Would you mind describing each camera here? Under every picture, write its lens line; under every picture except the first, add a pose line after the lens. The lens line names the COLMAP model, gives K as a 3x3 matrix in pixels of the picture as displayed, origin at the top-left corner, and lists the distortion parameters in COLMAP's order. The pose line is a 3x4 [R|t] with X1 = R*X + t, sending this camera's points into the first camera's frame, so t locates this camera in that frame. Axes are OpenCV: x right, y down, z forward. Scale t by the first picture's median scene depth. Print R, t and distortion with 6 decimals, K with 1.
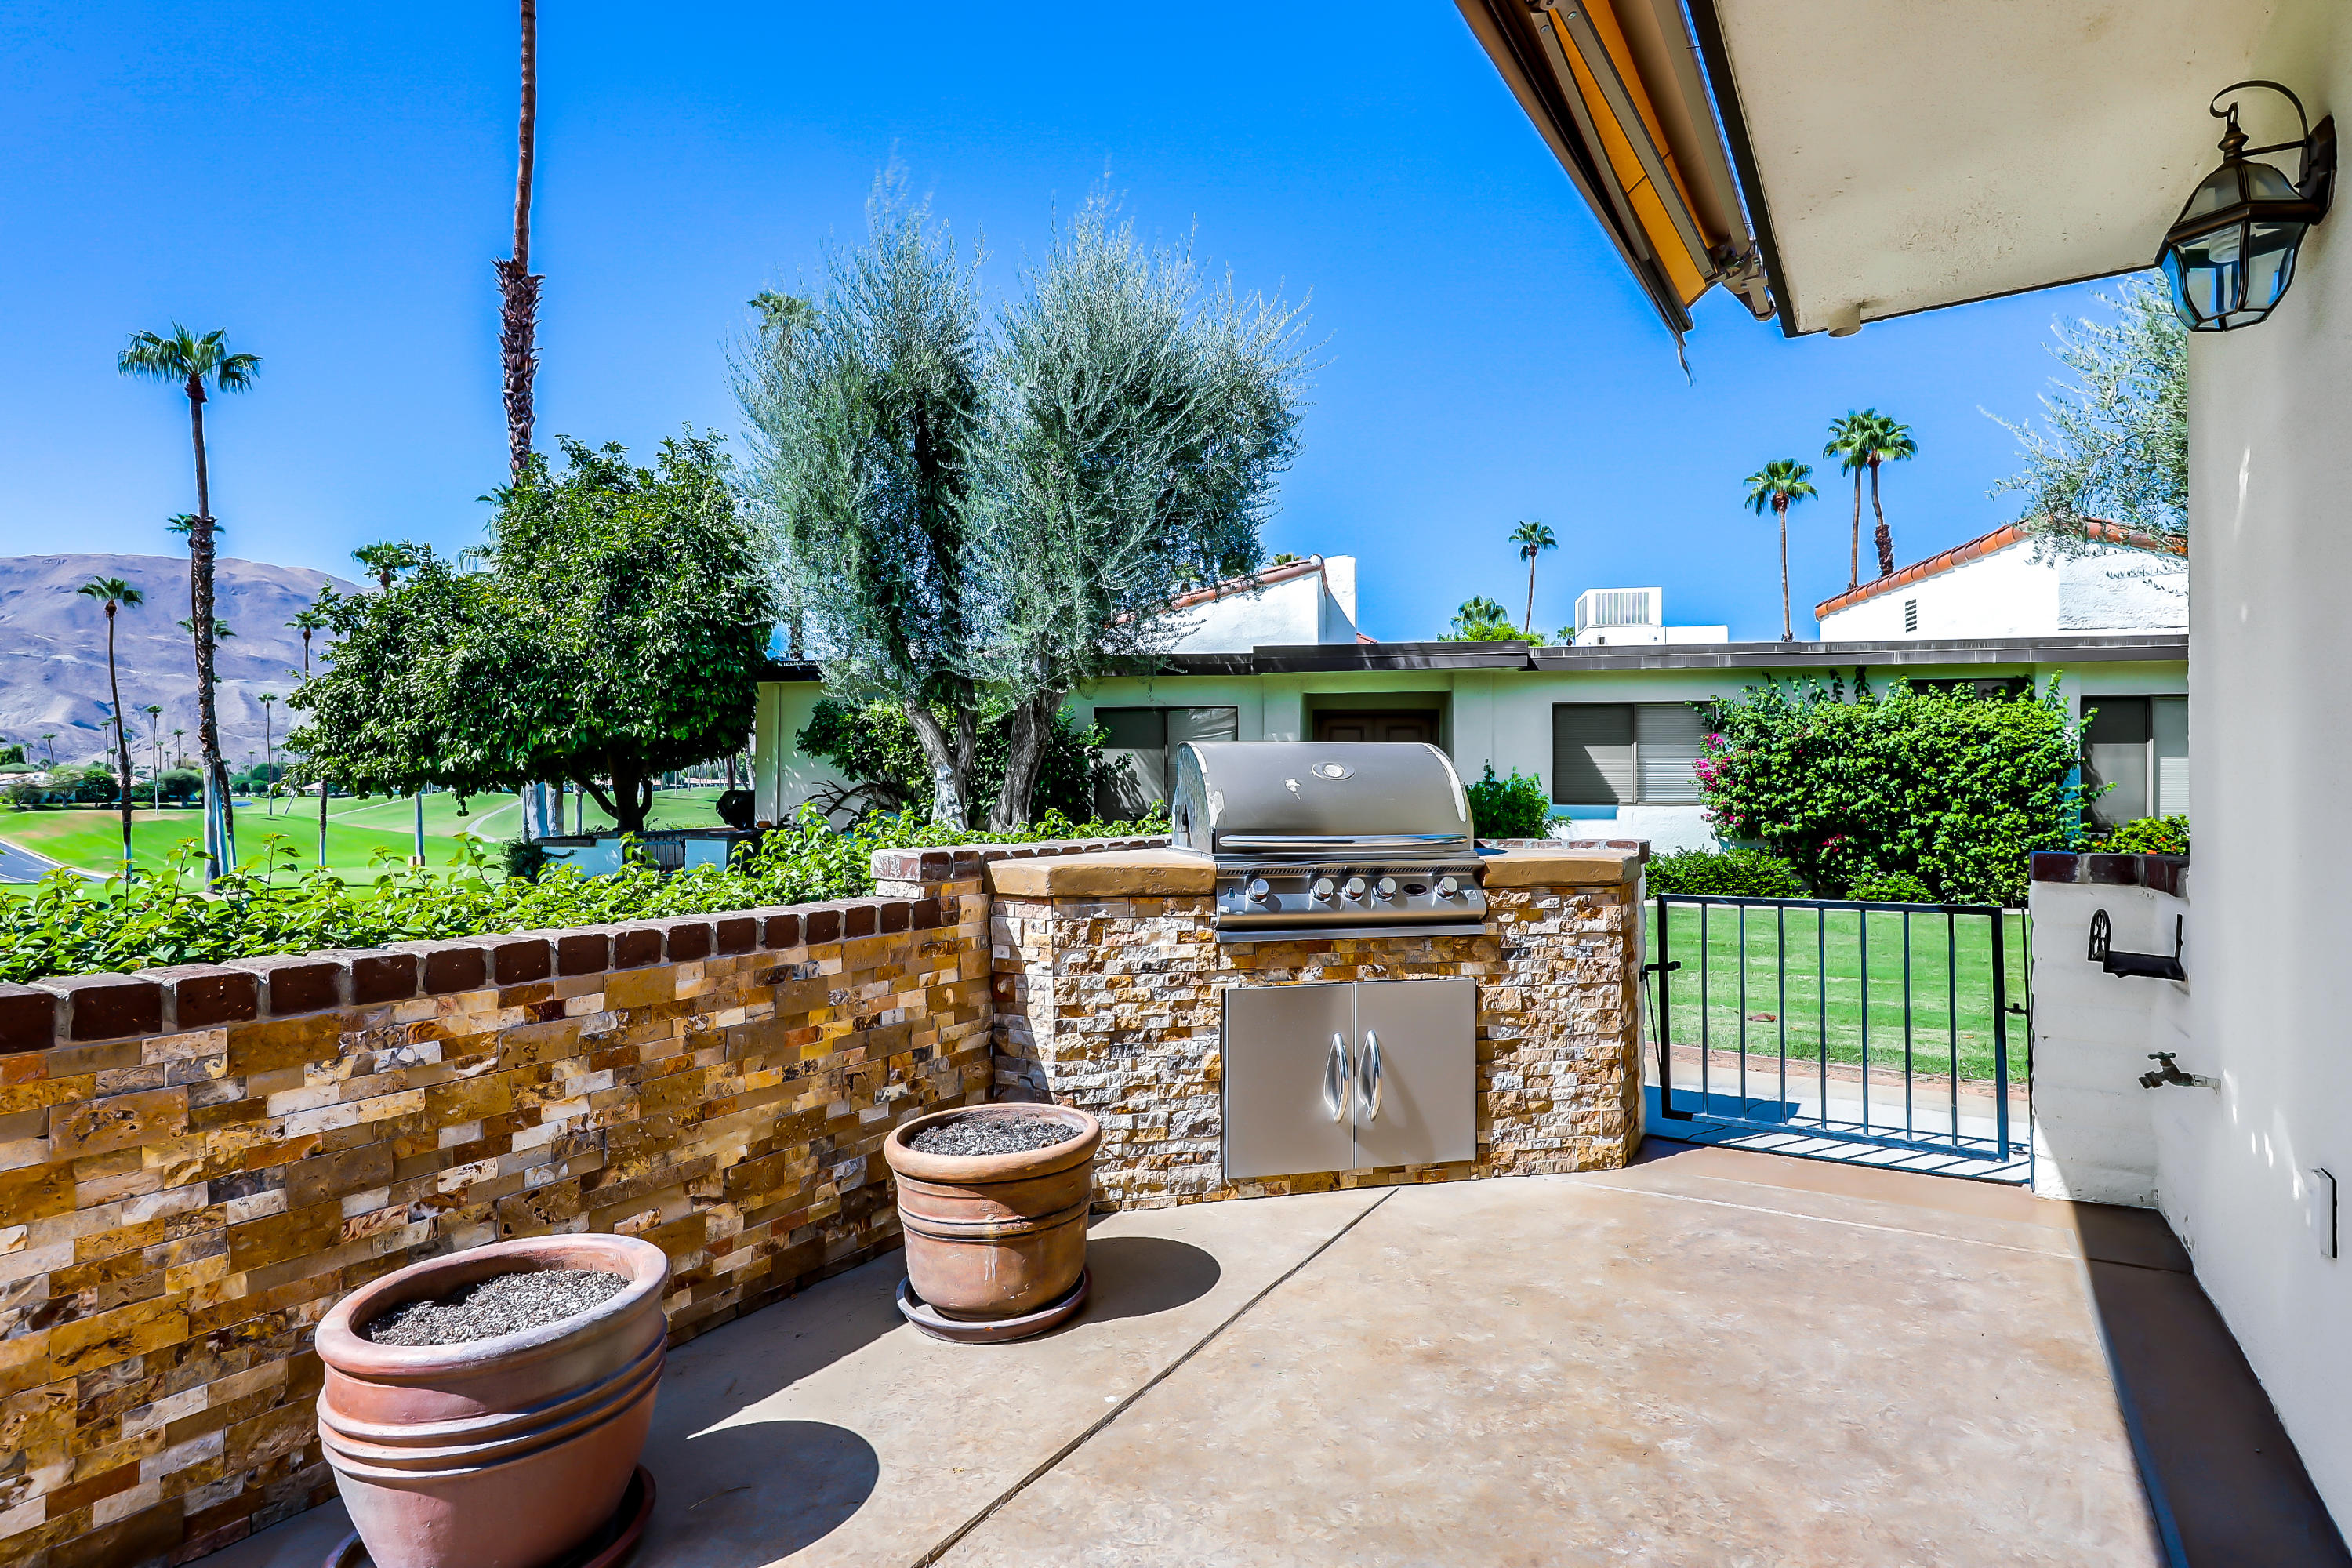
lens RADIAL K [[1166.8, 0, 1224.1], [0, 1166.8, 778.8], [0, 0, 1]] dist [-0.004410, -0.002363]
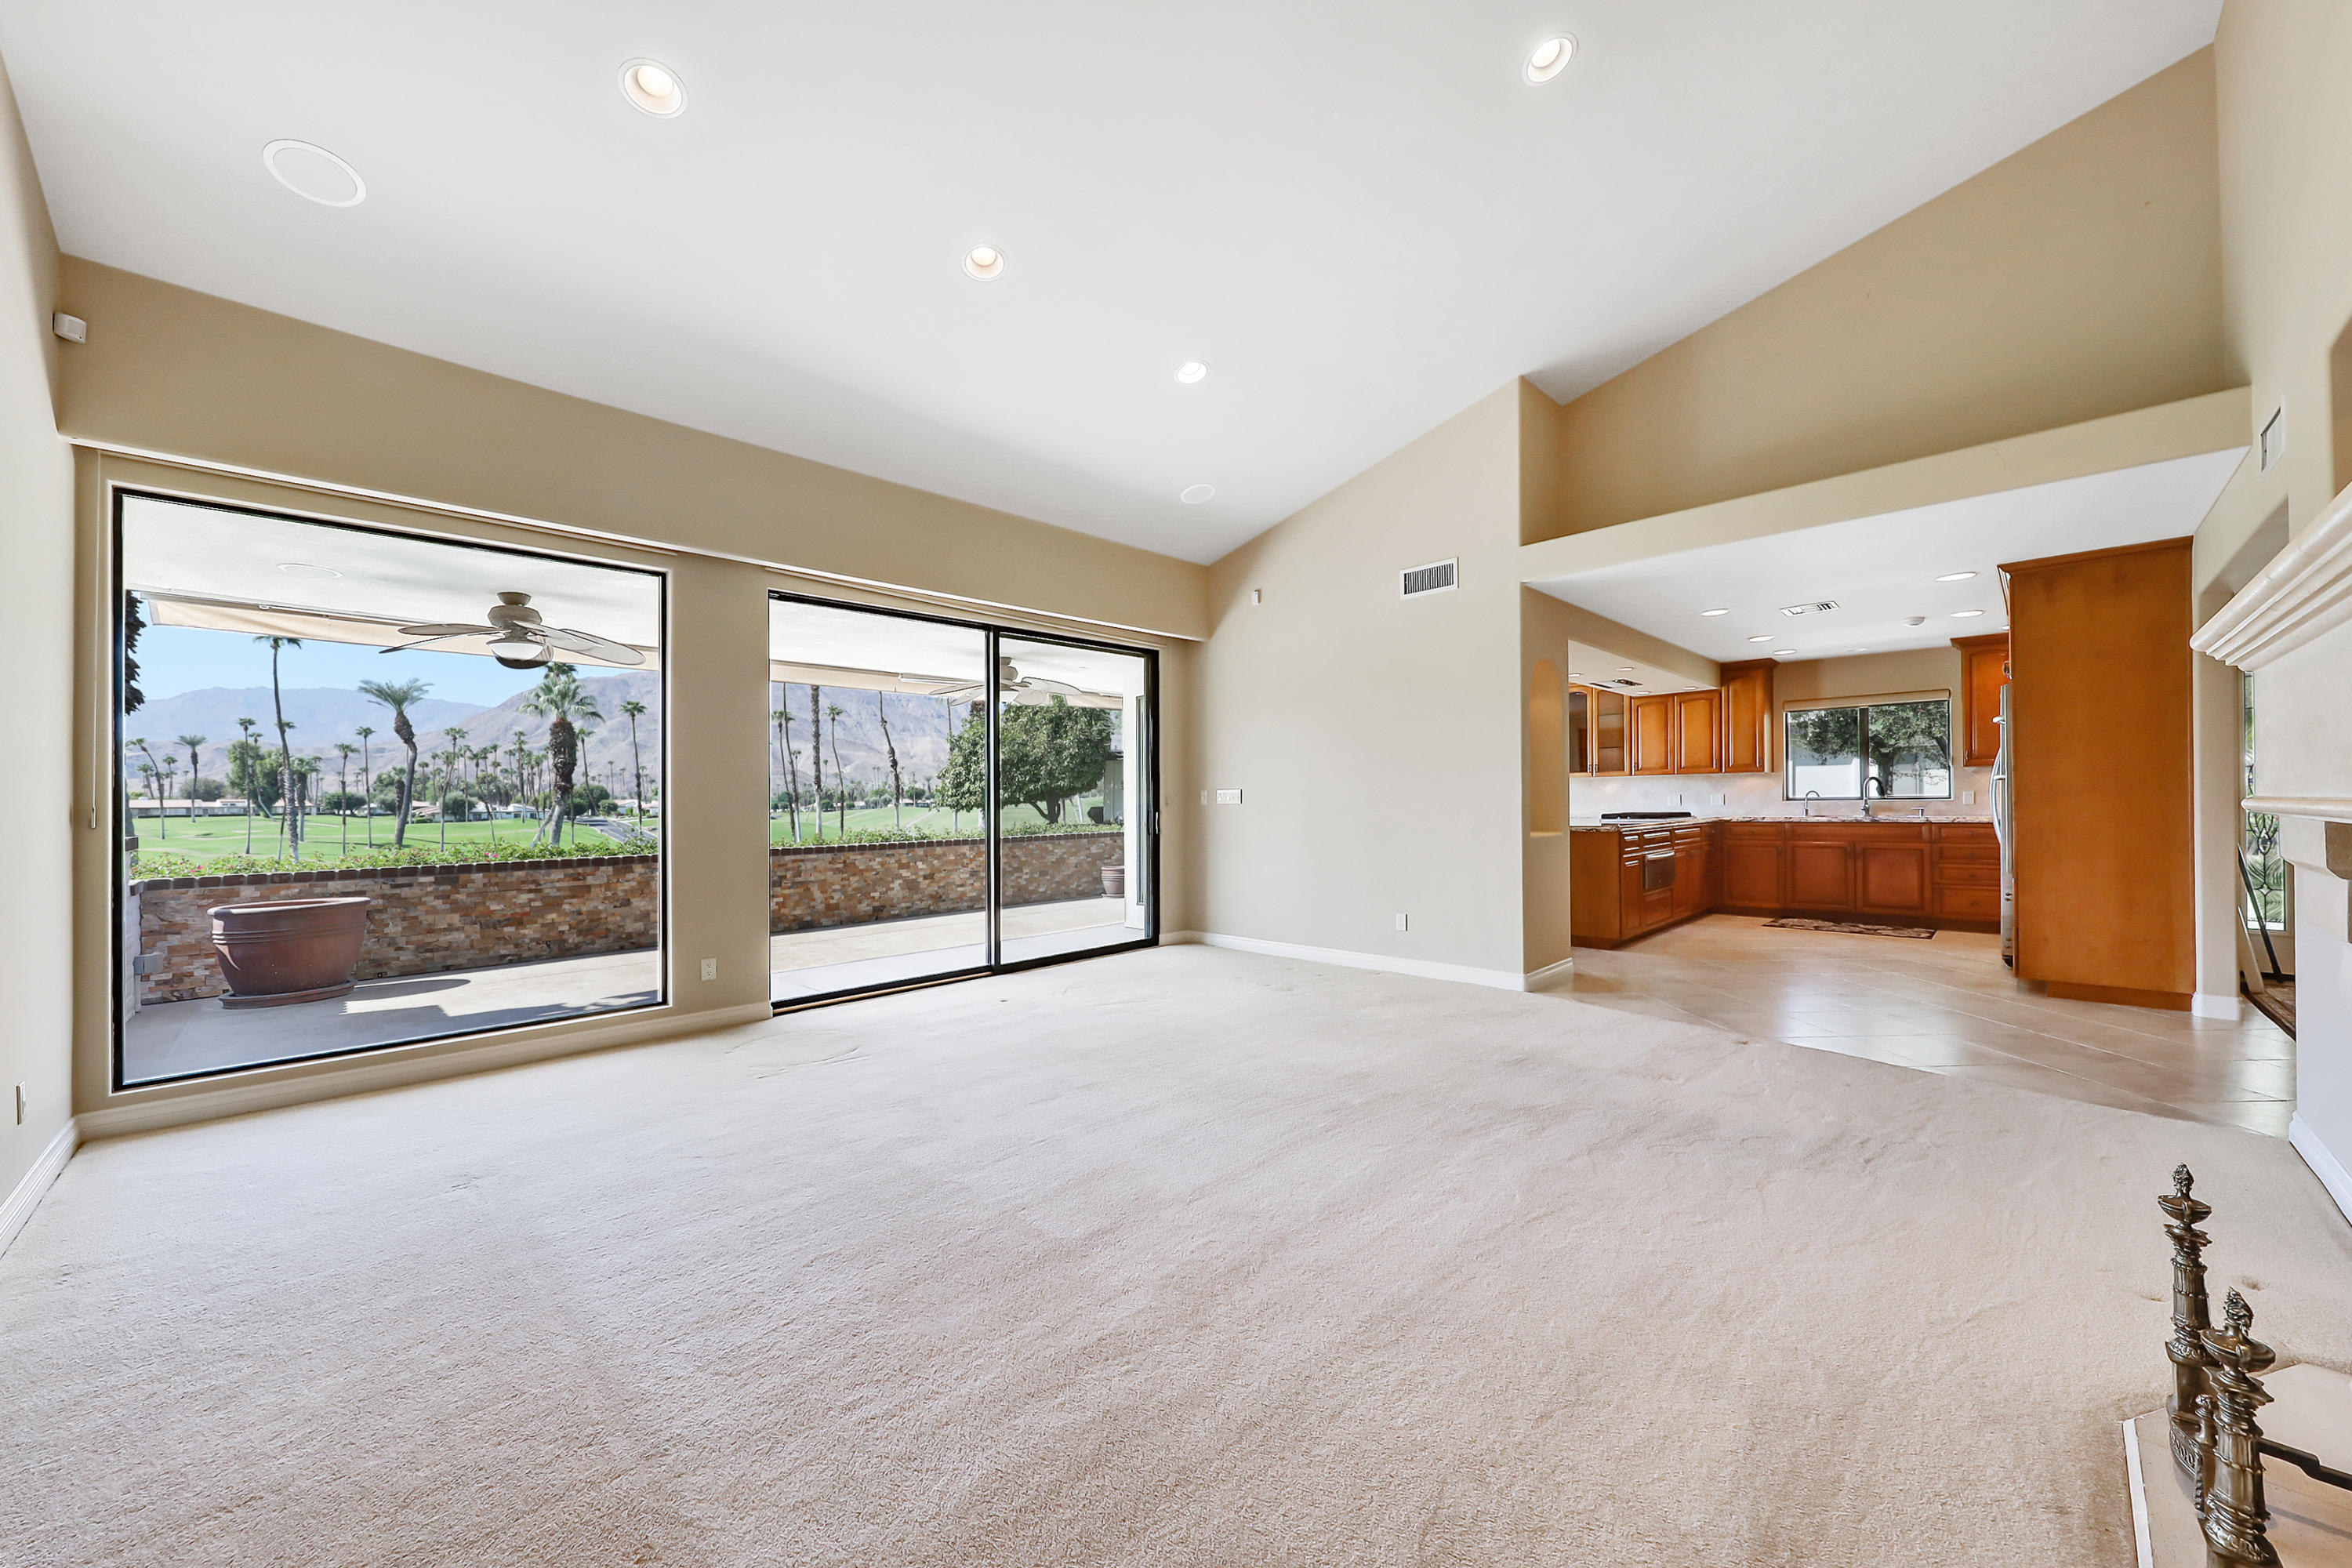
lens RADIAL K [[871.9, 0, 1210.4], [0, 871.9, 781.8], [0, 0, 1]] dist [-0.006617, -0.001697]
pose [[0.975132, -0.023802, -0.220342, 0.228867], [0.022083, 0.999703, -0.010262, -0.020344], [0.220521, 0.005141, 0.975369, -0.785845]]
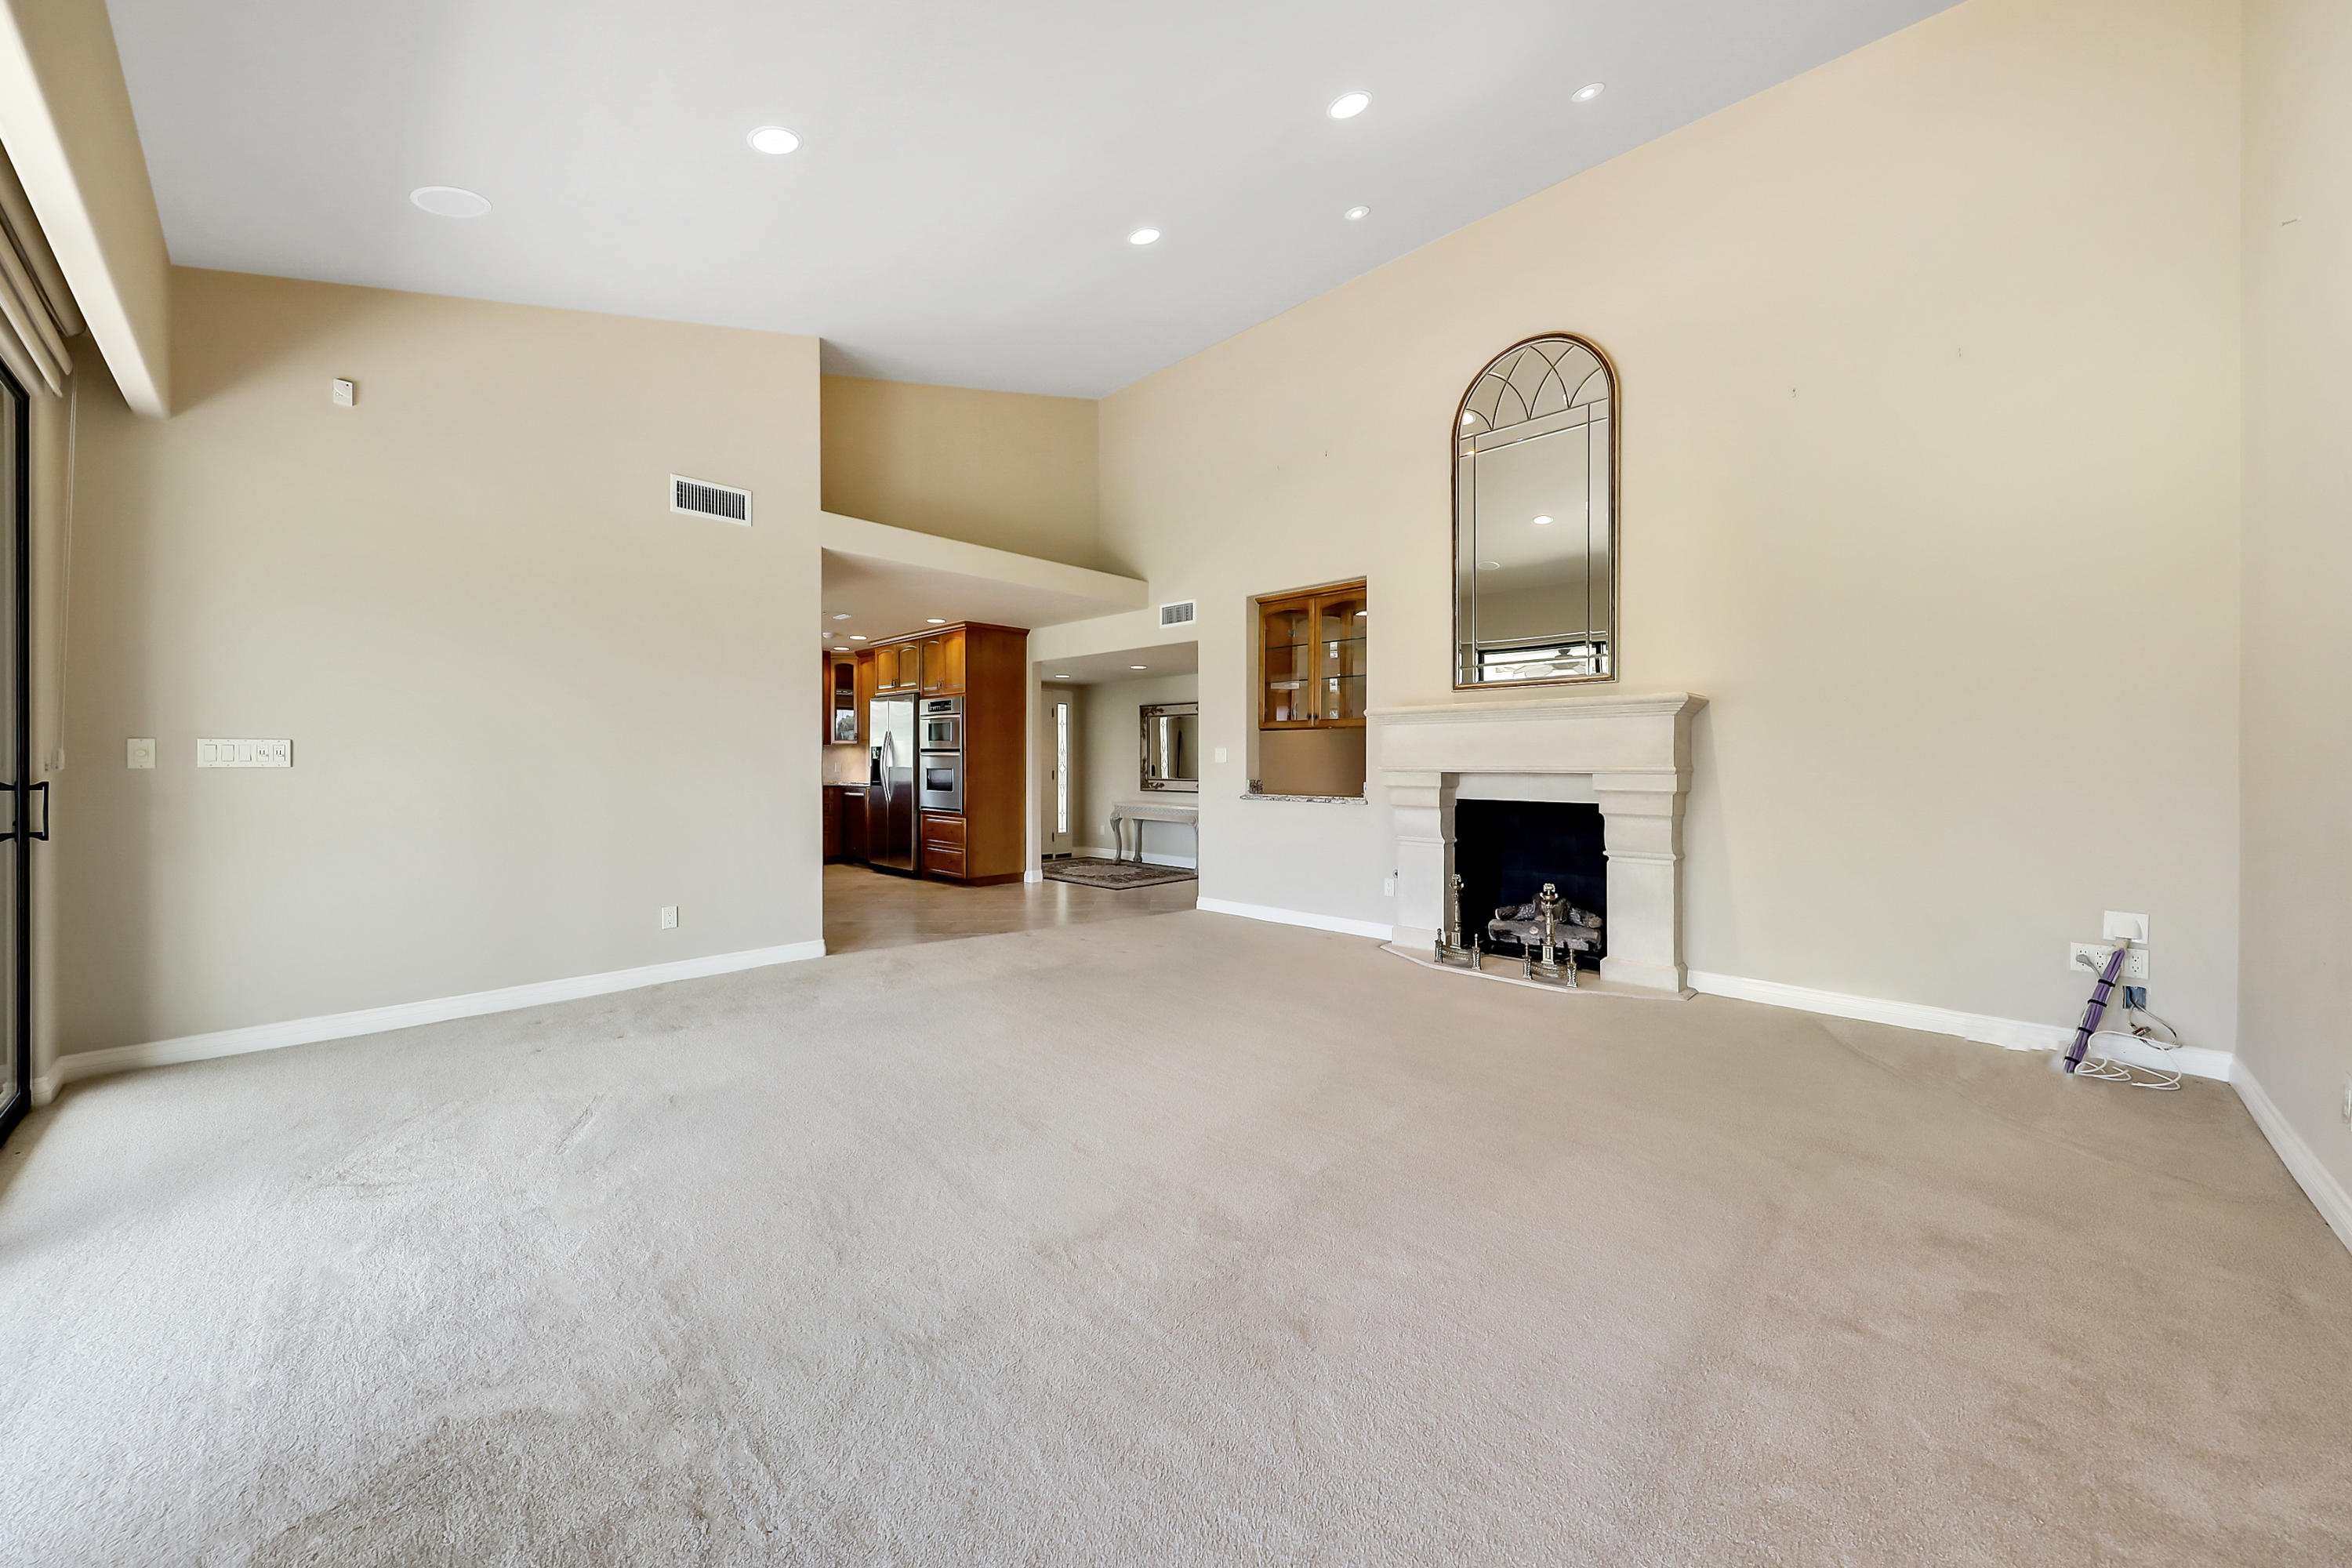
lens RADIAL K [[871.9, 0, 1157.9], [0, 871.9, 769.4], [0, 0, 1]] dist [-0.006617, -0.001697]
pose [[0.189600, -0.013265, 0.981772, -0.104961], [-0.016253, 0.999729, 0.016646, -0.020534], [-0.981727, -0.019113, 0.189333, -0.576656]]
